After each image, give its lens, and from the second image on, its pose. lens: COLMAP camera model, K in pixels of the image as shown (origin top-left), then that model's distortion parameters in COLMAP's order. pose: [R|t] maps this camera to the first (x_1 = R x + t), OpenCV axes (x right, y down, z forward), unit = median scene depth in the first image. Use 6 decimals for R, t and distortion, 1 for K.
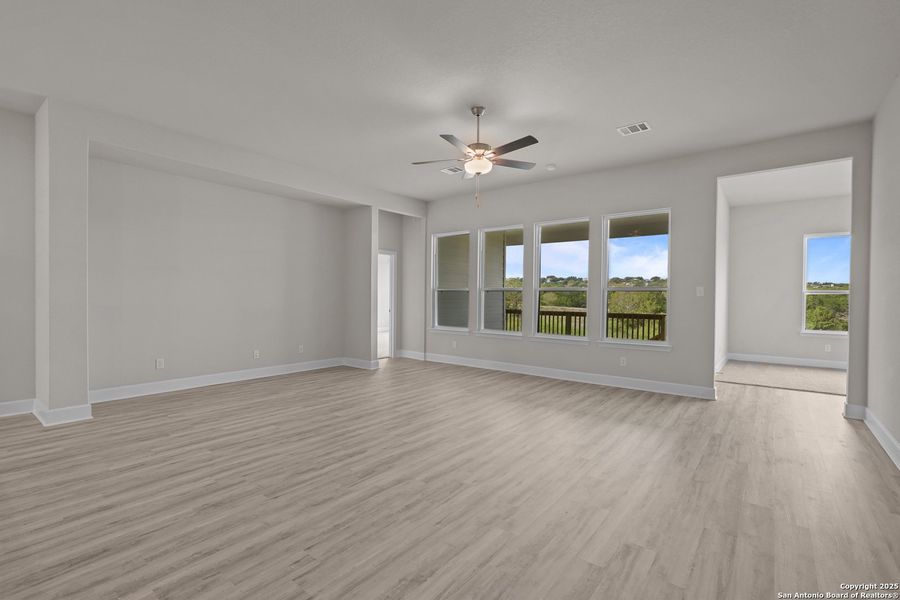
lens RADIAL K [[411.6, 0, 446.0], [0, 411.6, 302.6], [0, 0, 1]] dist [-0.007236, 0.001596]
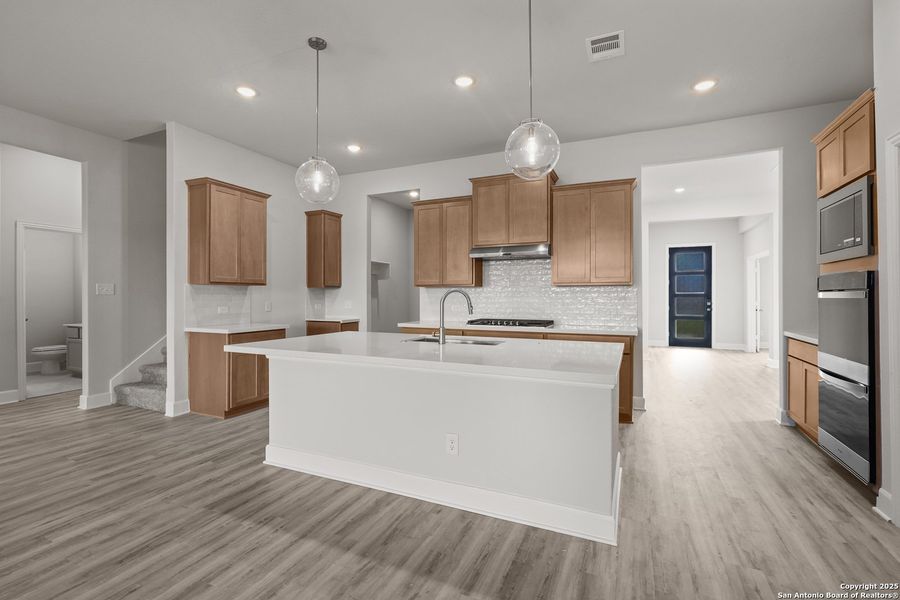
lens RADIAL K [[411.6, 0, 451.2], [0, 411.6, 295.2], [0, 0, 1]] dist [-0.007236, 0.001596]
pose [[-0.967226, -0.002001, -0.253911, -0.607133], [-0.003210, 0.999985, 0.004346, -0.019544], [0.253898, 0.005019, -0.967218, 0.966869]]
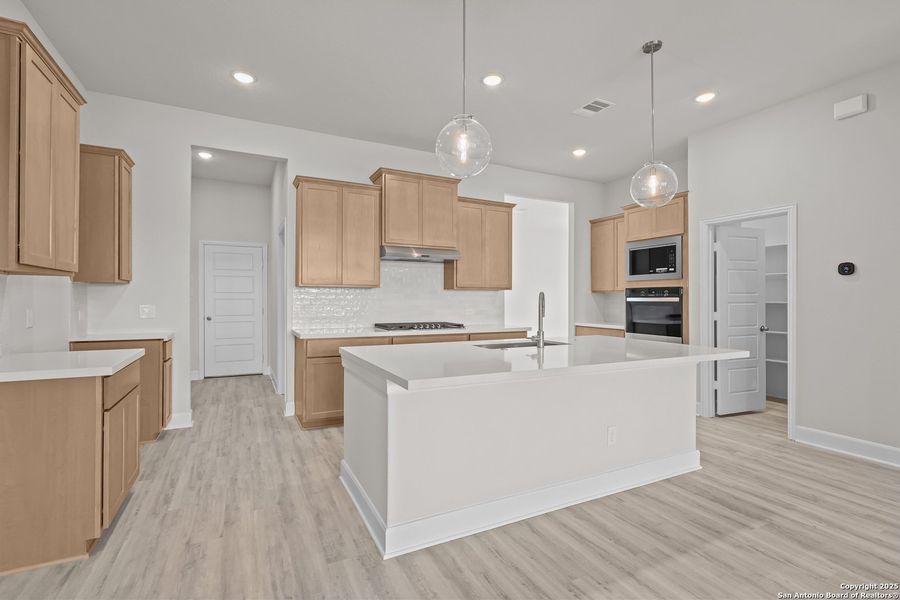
lens RADIAL K [[411.6, 0, 446.6], [0, 411.6, 297.3], [0, 0, 1]] dist [-0.007236, 0.001596]
pose [[-0.414717, -0.006307, -0.909929, -0.120105], [-0.012759, 0.999918, -0.001116, -0.016796], [0.909861, 0.011147, -0.414764, 0.481409]]
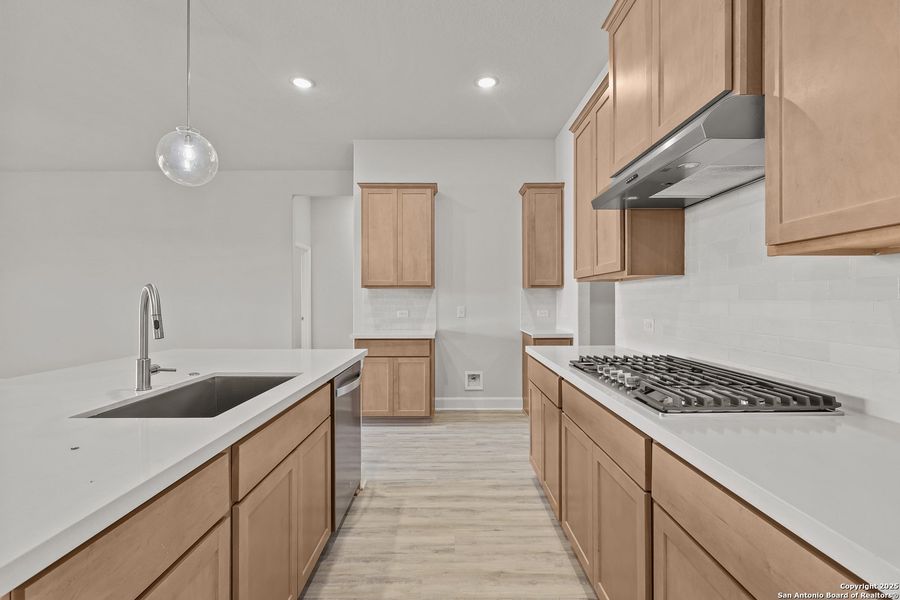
lens RADIAL K [[411.6, 0, 449.1], [0, 411.6, 300.1], [0, 0, 1]] dist [-0.007236, 0.001596]
pose [[-0.628089, 0.001638, 0.778140, -1.177241], [0.009943, 0.999933, 0.005920, -0.015644], [-0.778078, 0.011455, -0.628063, 0.365983]]
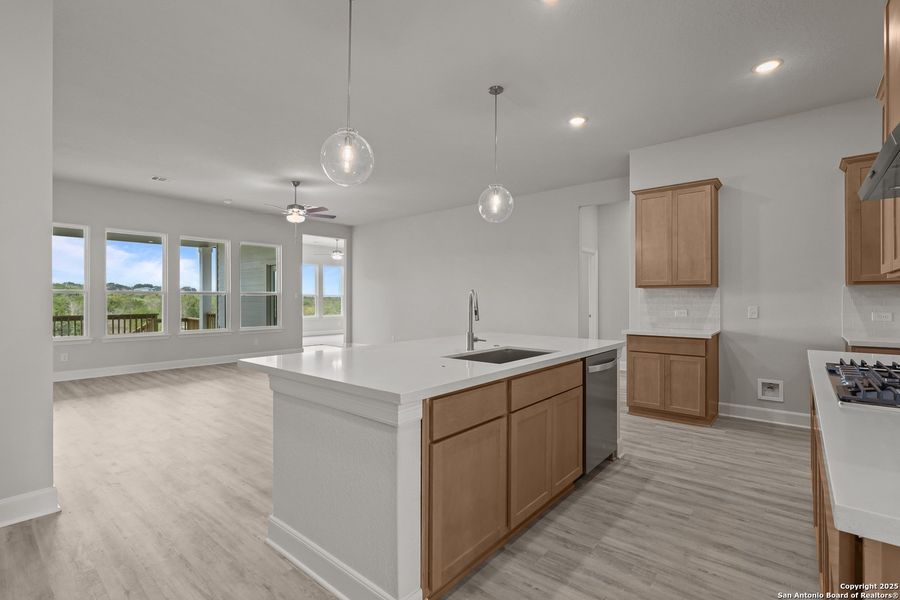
lens RADIAL K [[411.6, 0, 448.2], [0, 411.6, 299.7], [0, 0, 1]] dist [-0.007236, 0.001596]
pose [[0.025433, -0.000082, 0.999677, -1.346223], [0.009146, 0.999958, -0.000151, -0.015343], [-0.999635, 0.009146, 0.025433, 0.366577]]
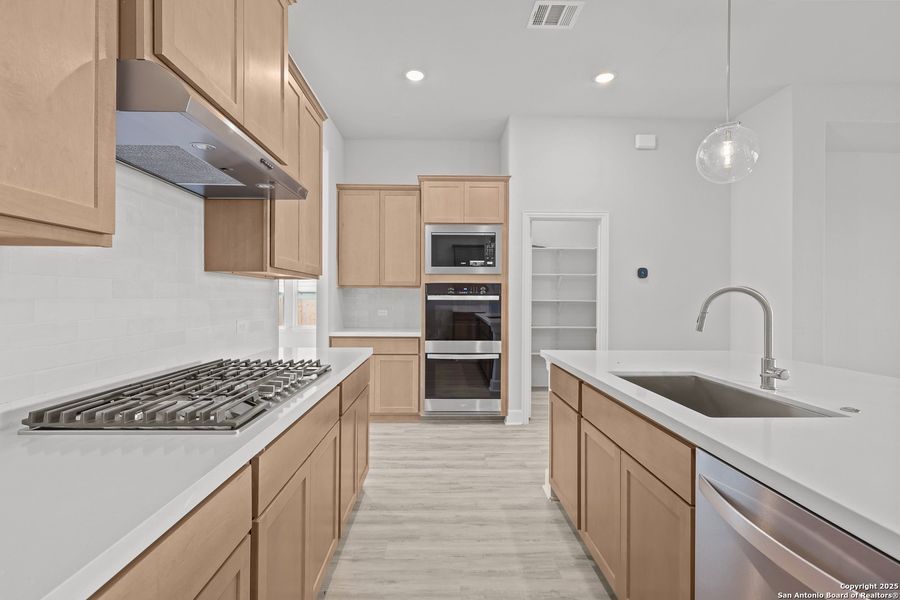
lens RADIAL K [[411.6, 0, 448.5], [0, 411.6, 299.5], [0, 0, 1]] dist [-0.007236, 0.001596]
pose [[0.645552, 0.005684, -0.763695, -0.666805], [-0.011903, 0.999926, -0.002619, -0.012447], [0.763624, 0.010781, 0.645572, -0.073483]]
